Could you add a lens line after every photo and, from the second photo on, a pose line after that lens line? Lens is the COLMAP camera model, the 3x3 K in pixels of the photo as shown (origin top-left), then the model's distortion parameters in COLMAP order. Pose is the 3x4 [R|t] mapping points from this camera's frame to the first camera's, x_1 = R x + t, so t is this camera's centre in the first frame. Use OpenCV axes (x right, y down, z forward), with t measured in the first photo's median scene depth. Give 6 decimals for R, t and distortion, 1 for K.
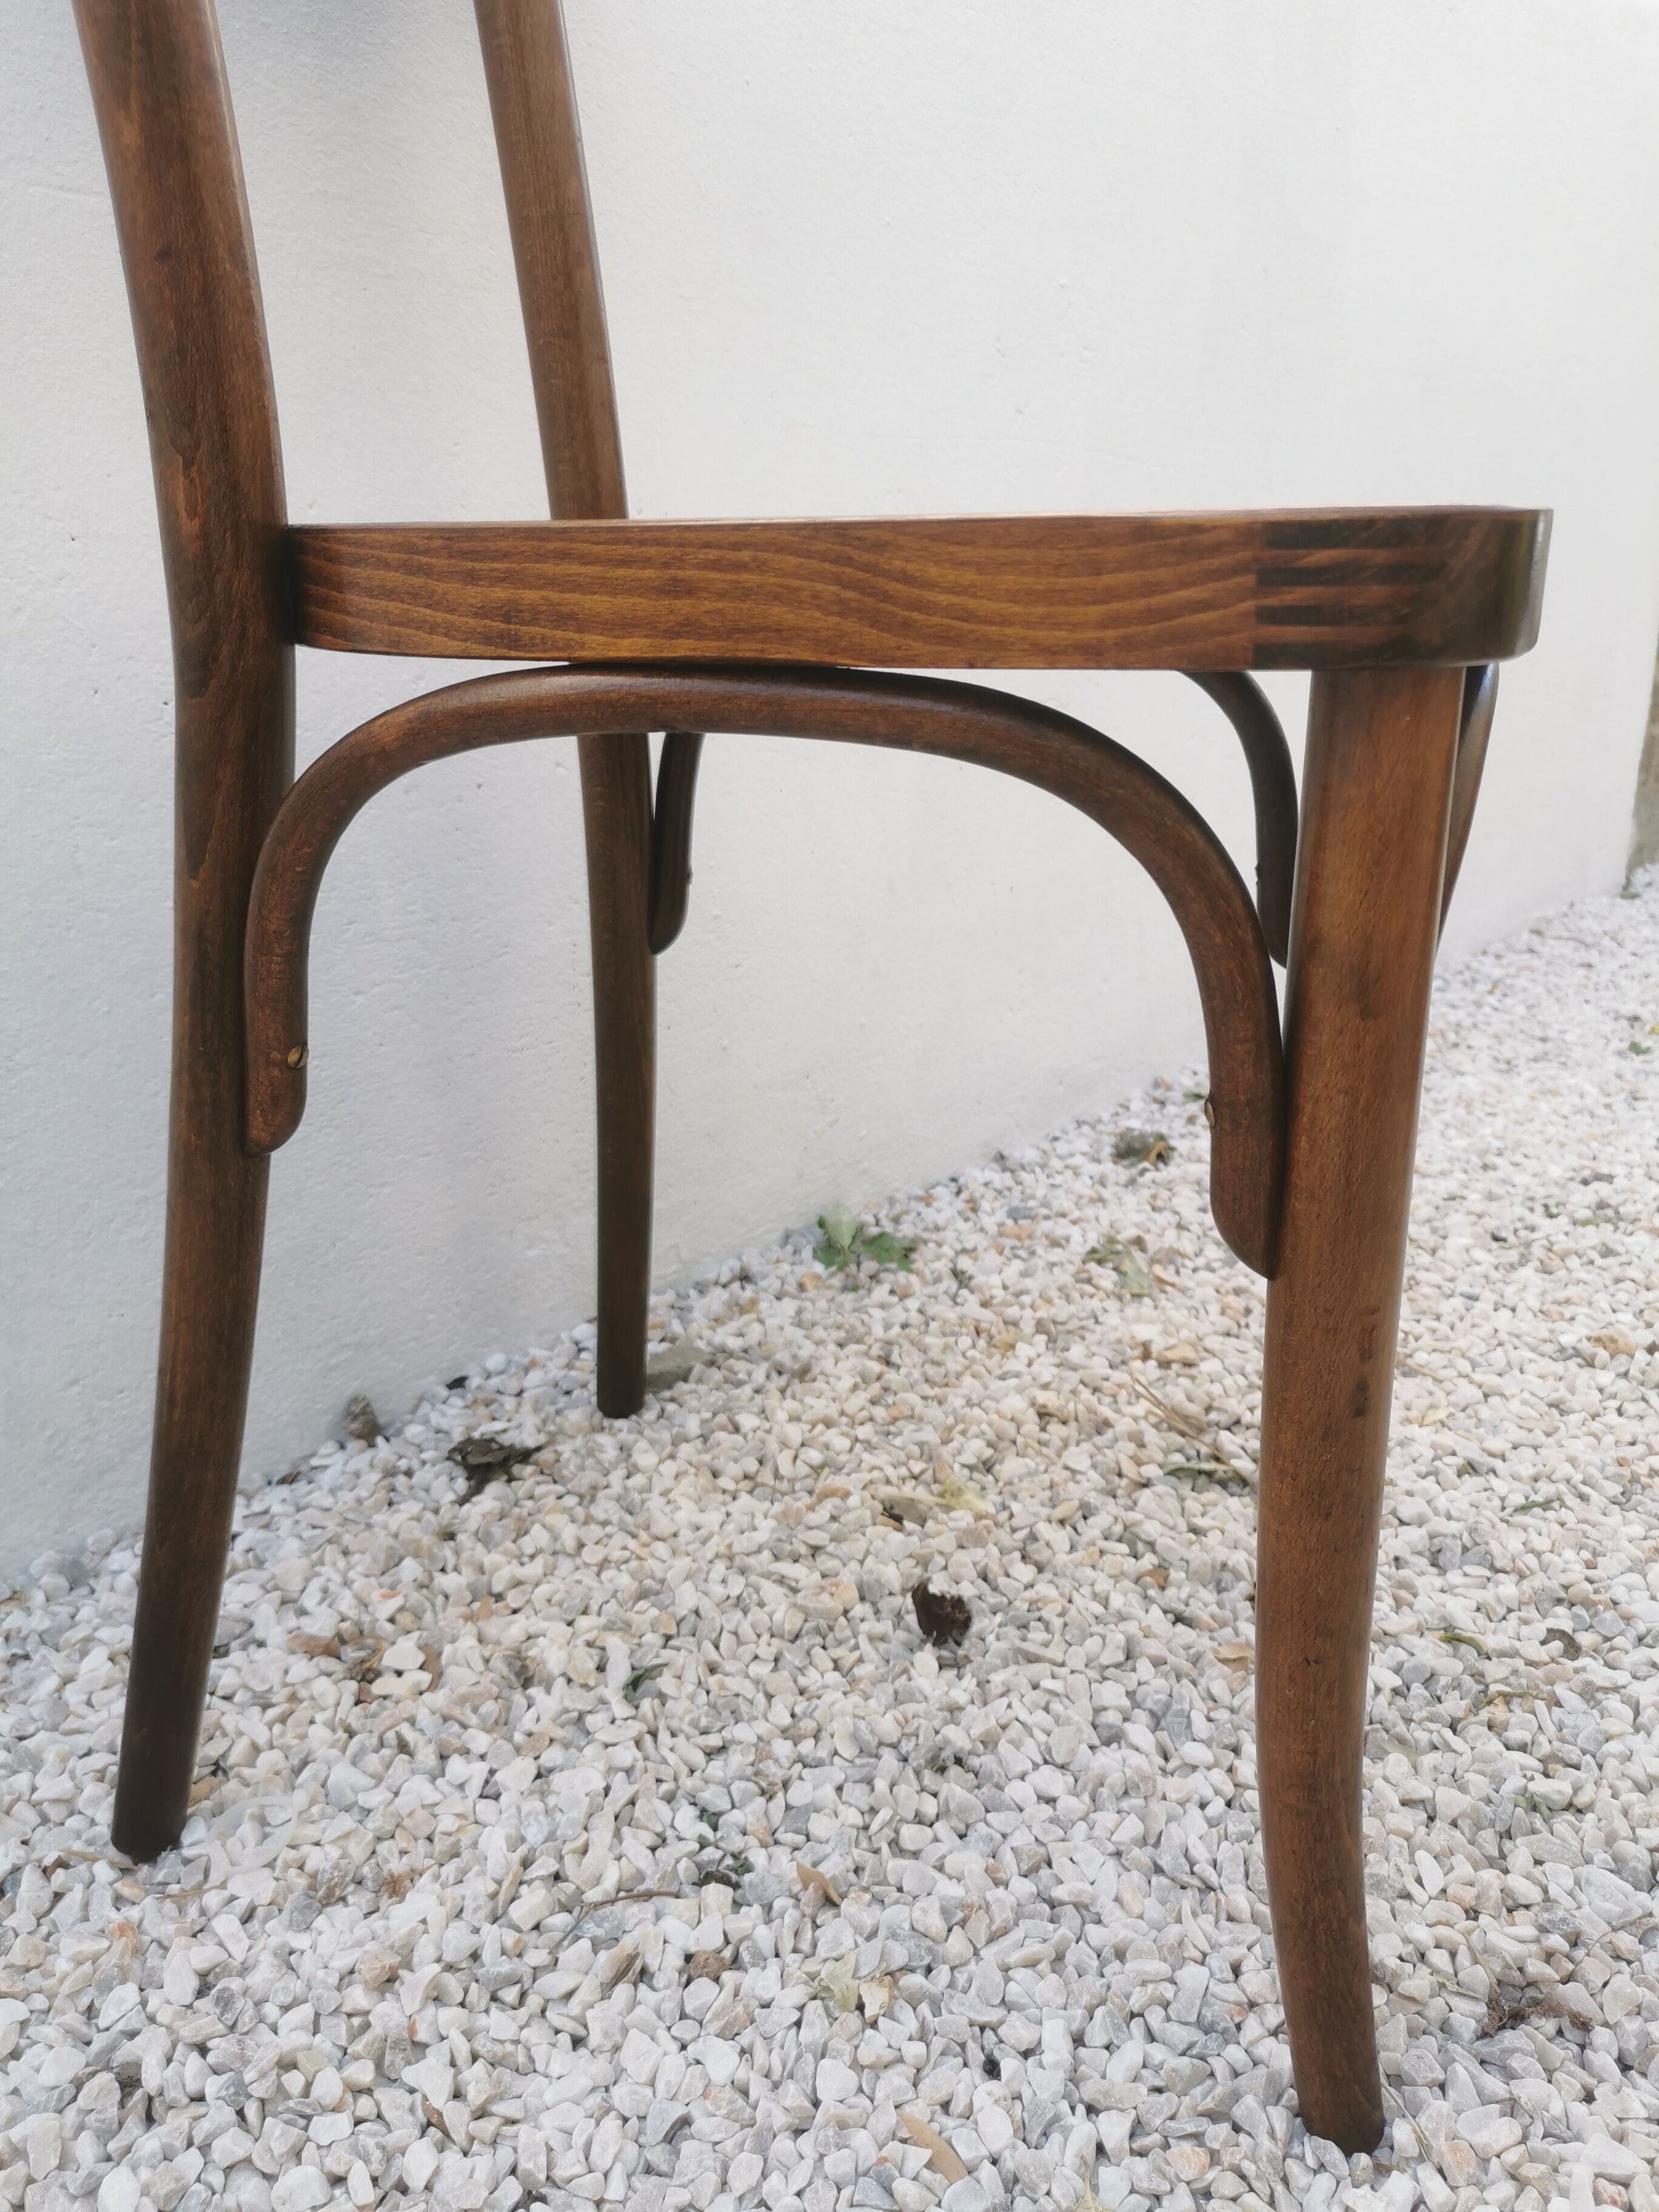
lens RADIAL K [[1739.3, 0, 833.9], [0, 1739.3, 1112.3], [0, 0, 1]] dist [0.043402, -0.054253]
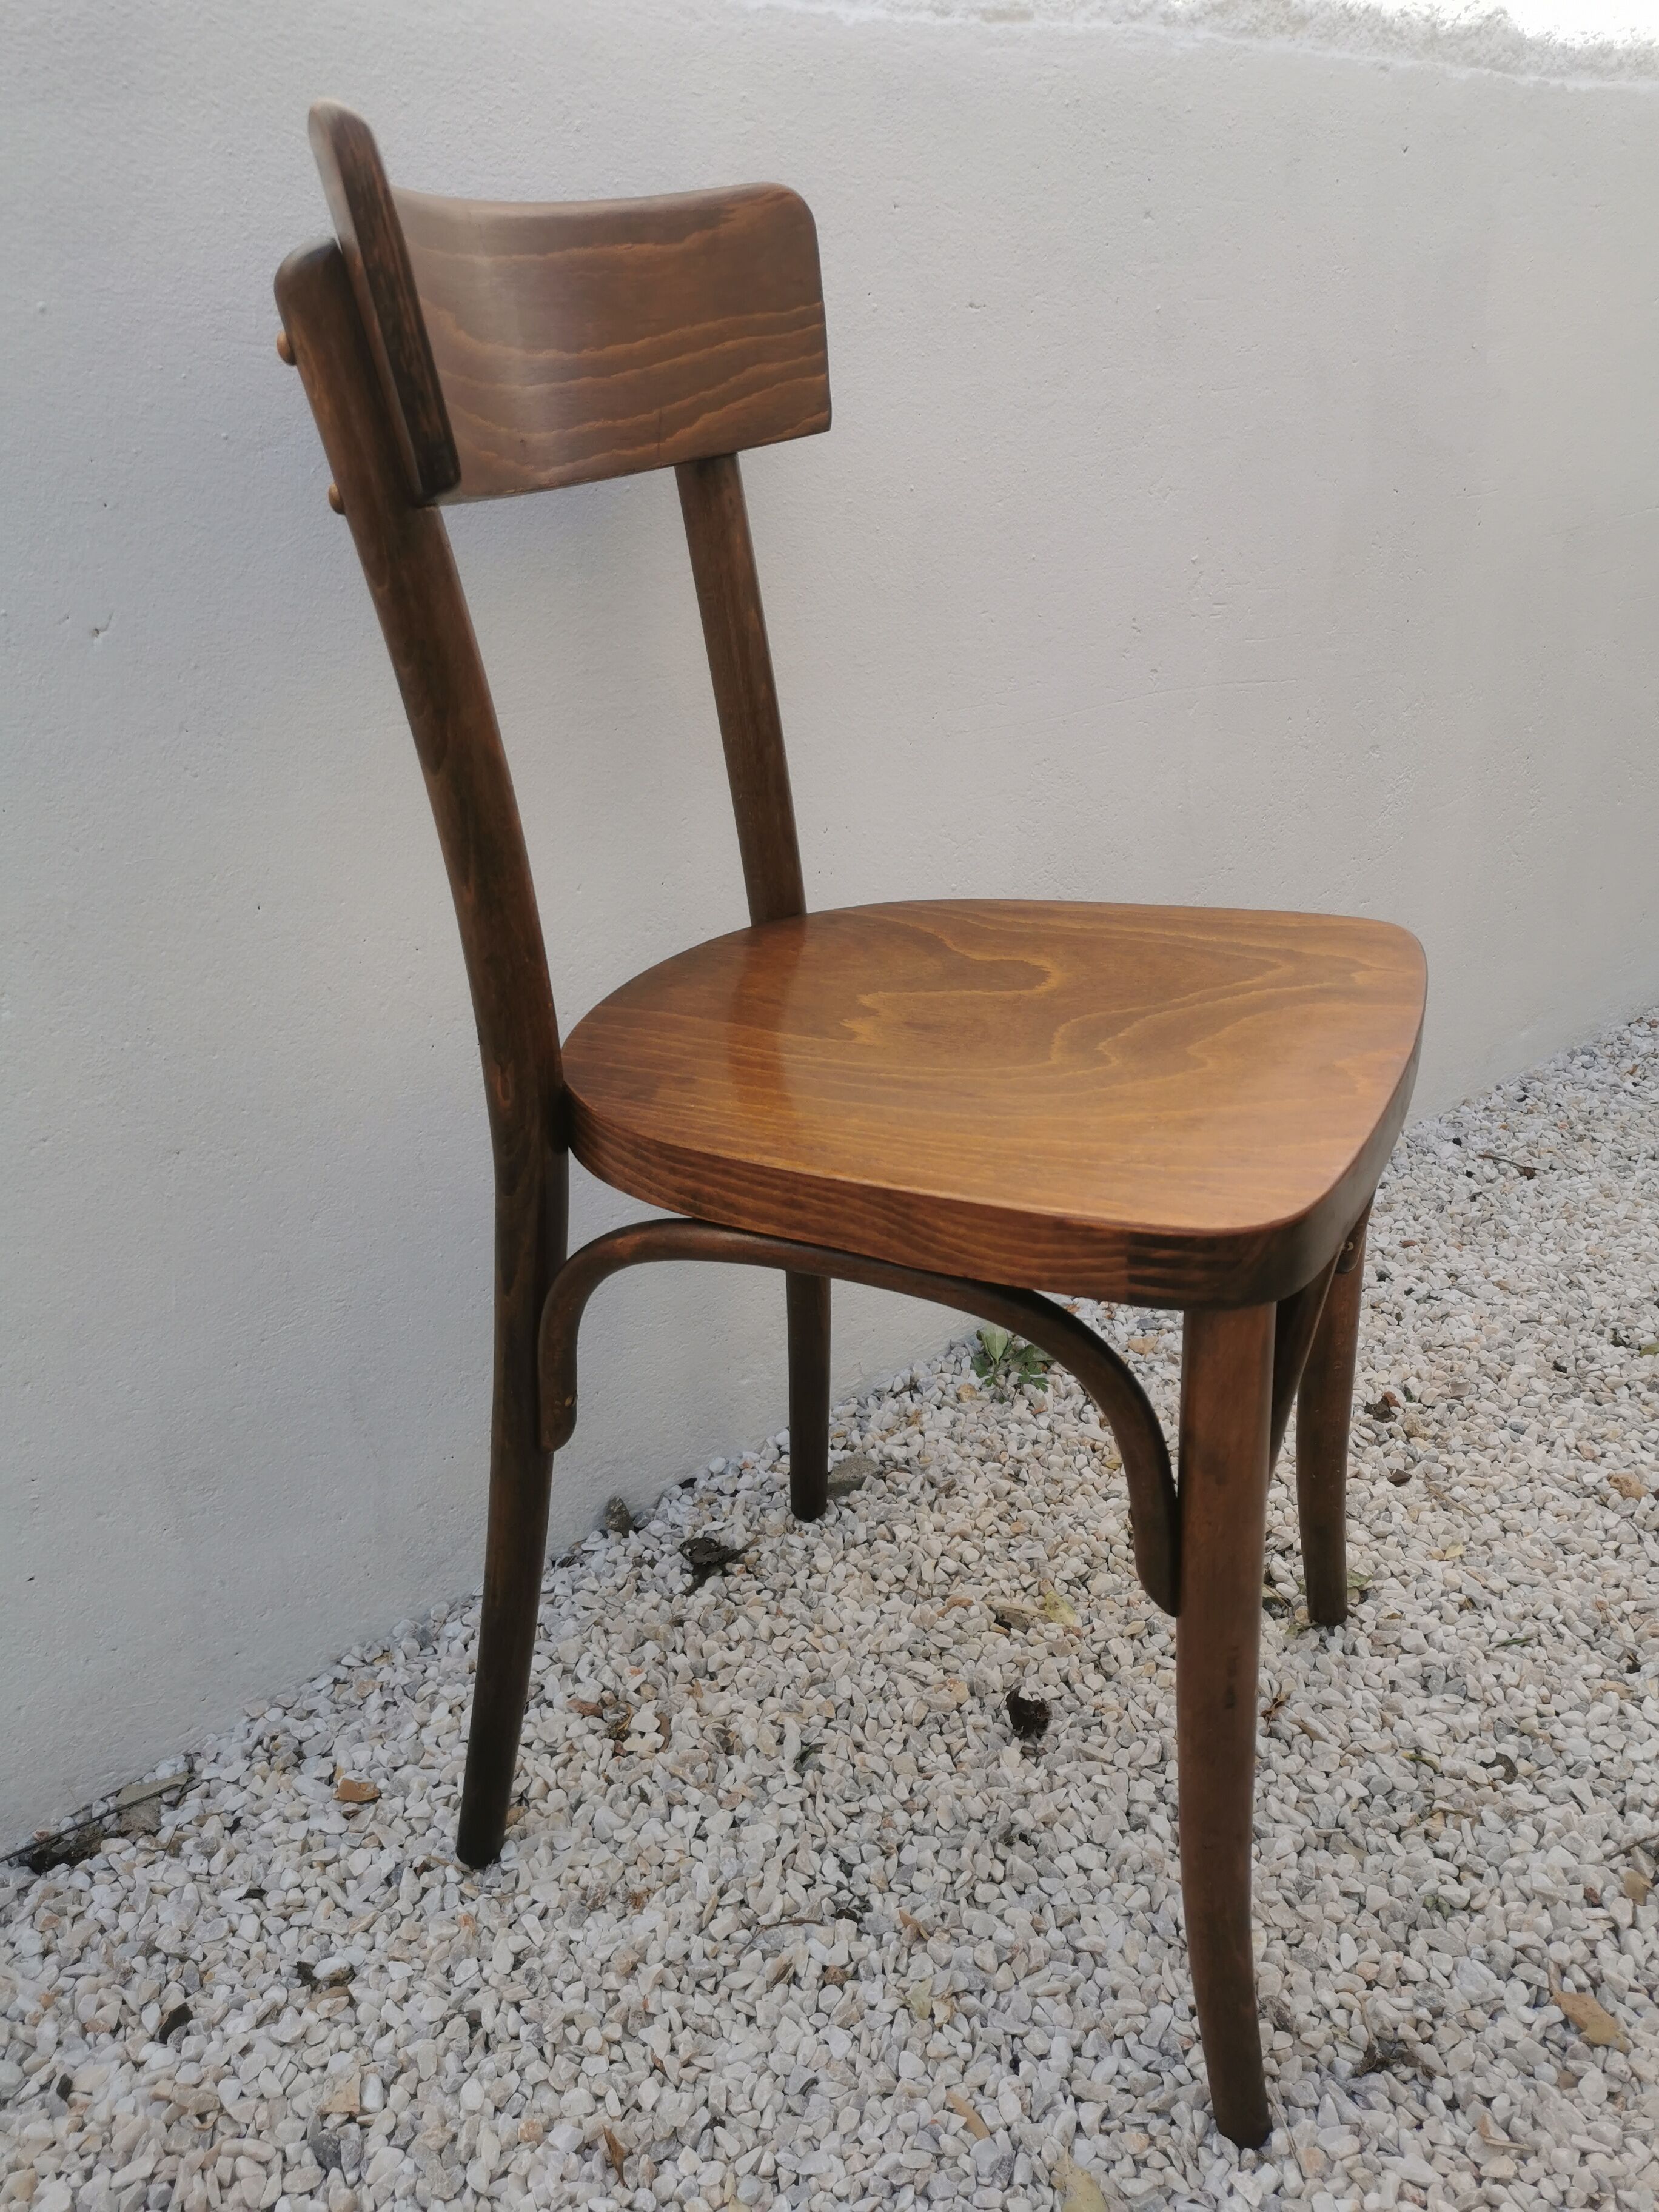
lens RADIAL K [[1739.3, 0, 825.3], [0, 1739.3, 1105.4], [0, 0, 1]] dist [0.043402, -0.054253]
pose [[0.988148, 0.016492, -0.152614, 0.096421], [-0.004462, 0.996878, 0.078833, -0.268694], [0.153437, -0.077217, 0.985137, -0.305895]]
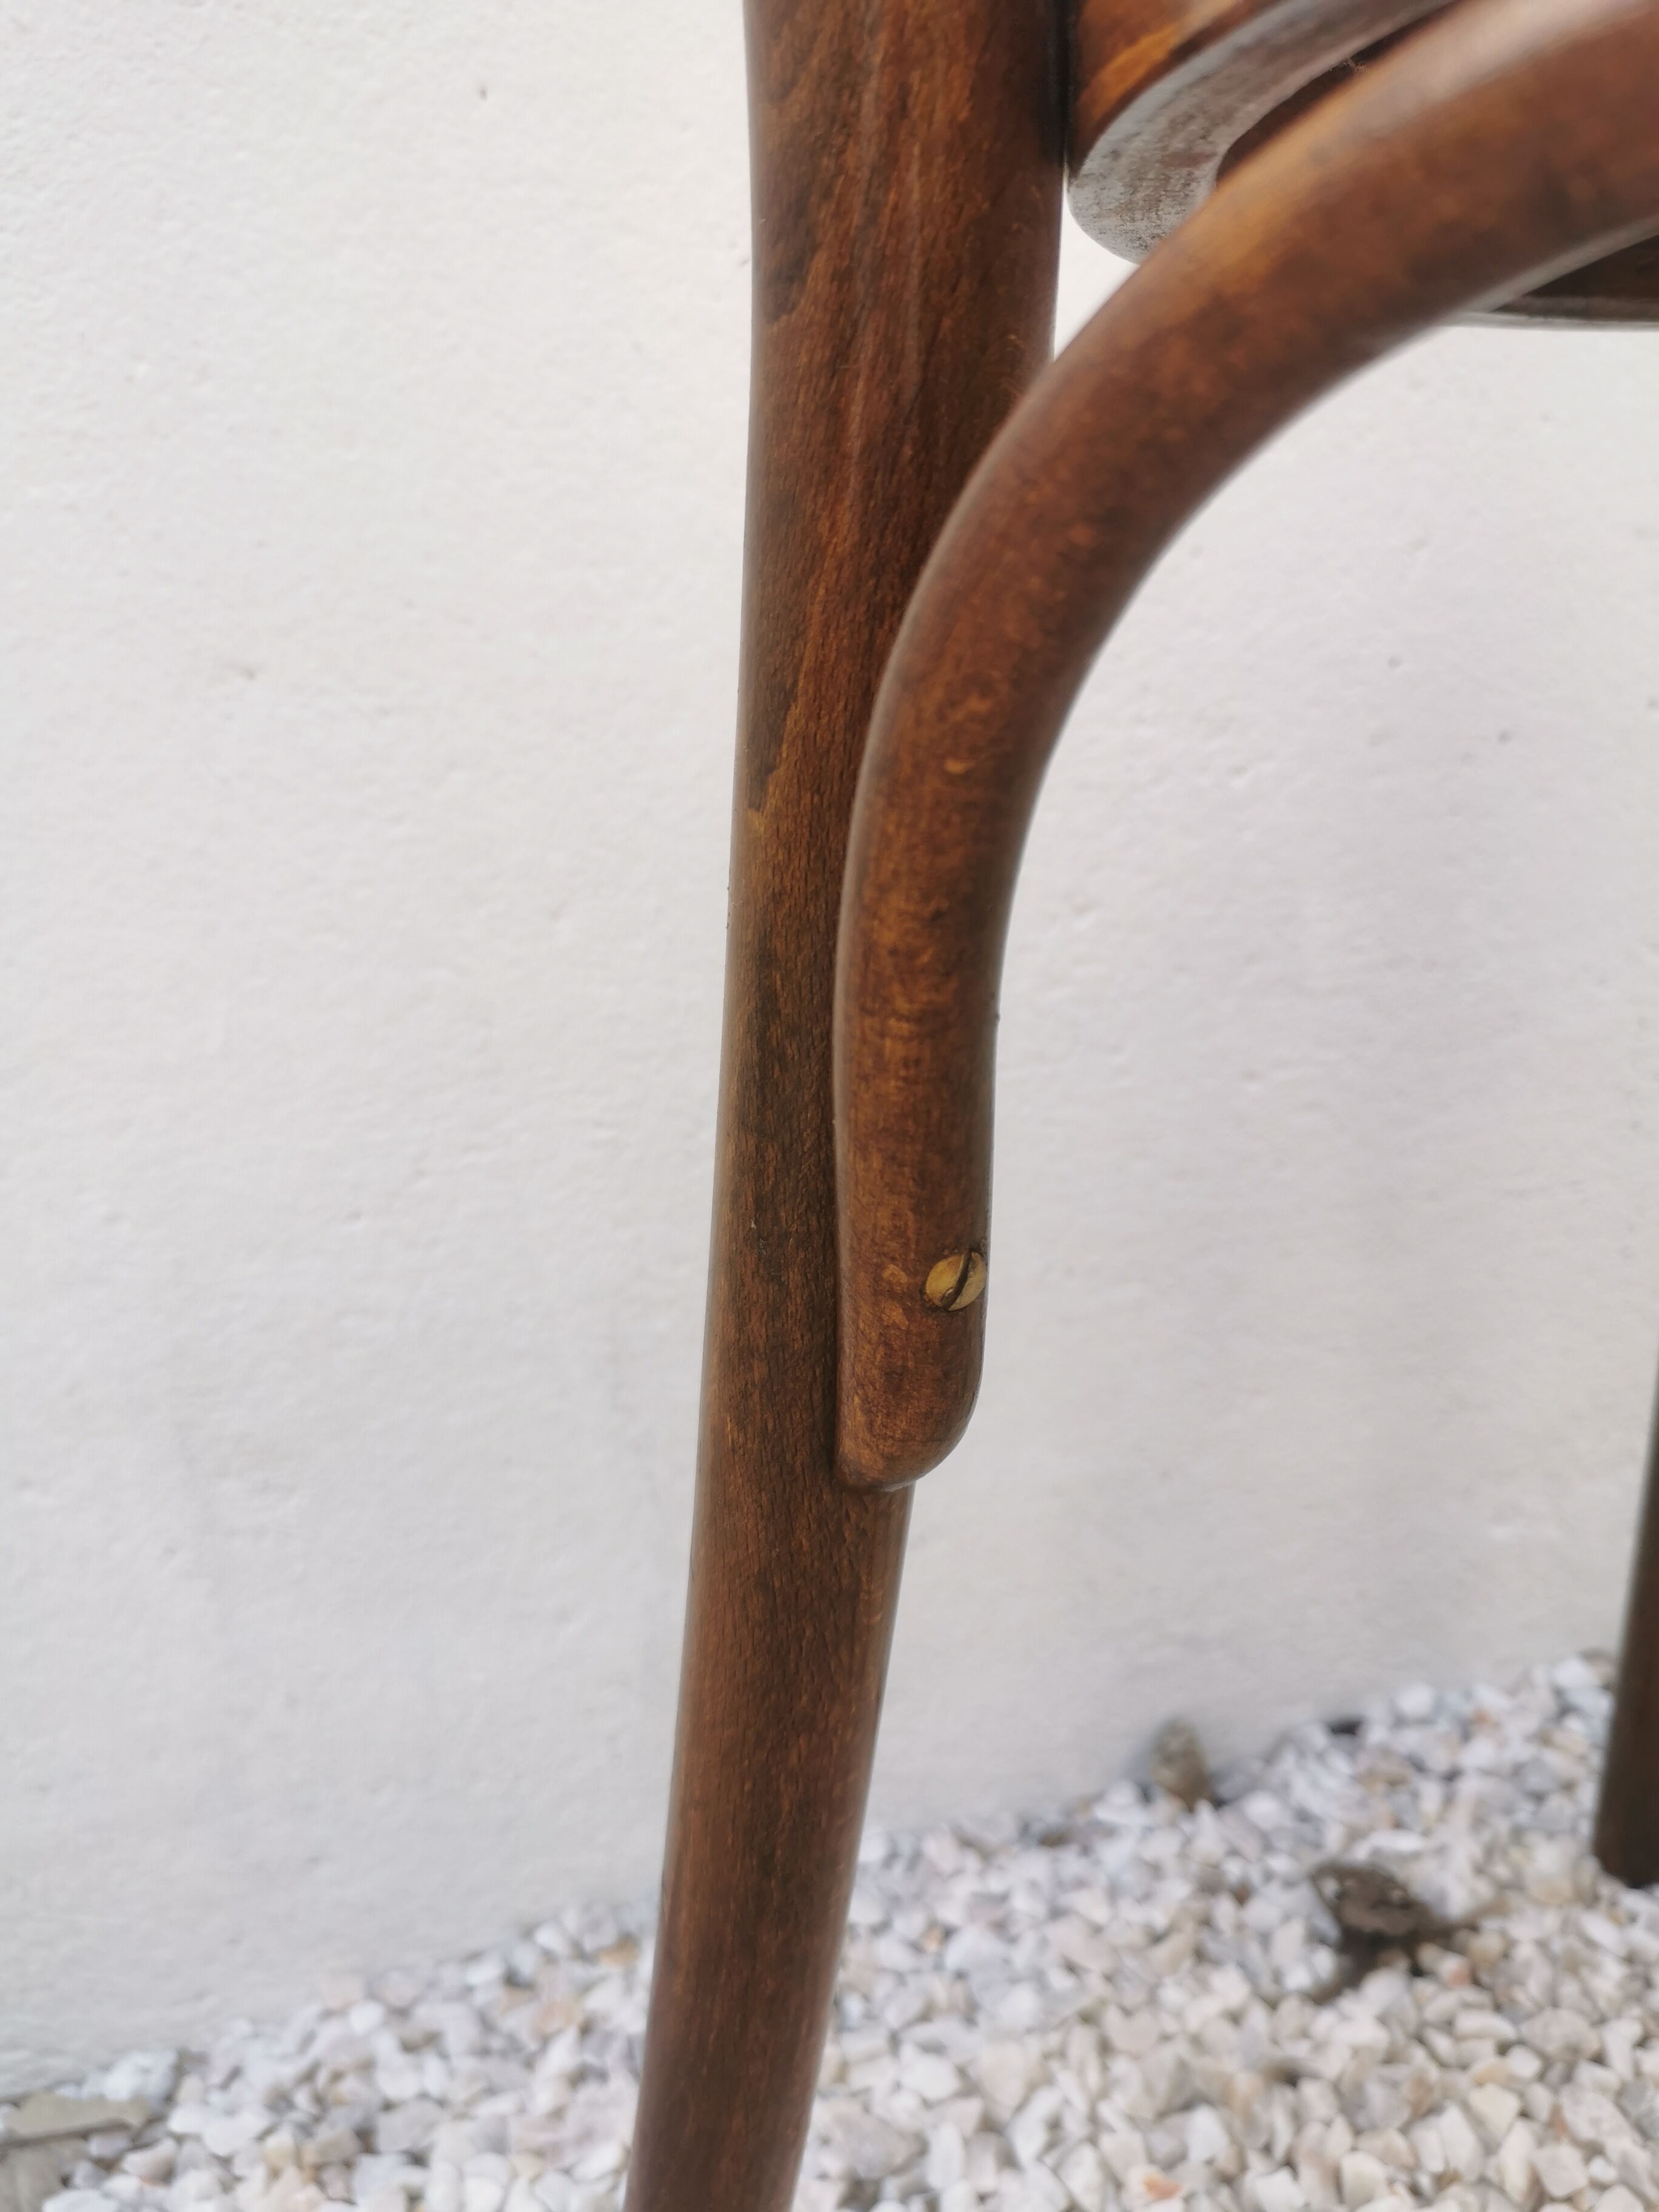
lens RADIAL K [[1739.3, 0, 824.4], [0, 1739.3, 1121.0], [0, 0, 1]] dist [0.043402, -0.054253]
pose [[0.849837, 0.106514, -0.516170, -0.088230], [-0.119946, 0.992753, 0.007377, -0.042590], [0.513216, 0.055643, 0.856454, 0.421211]]
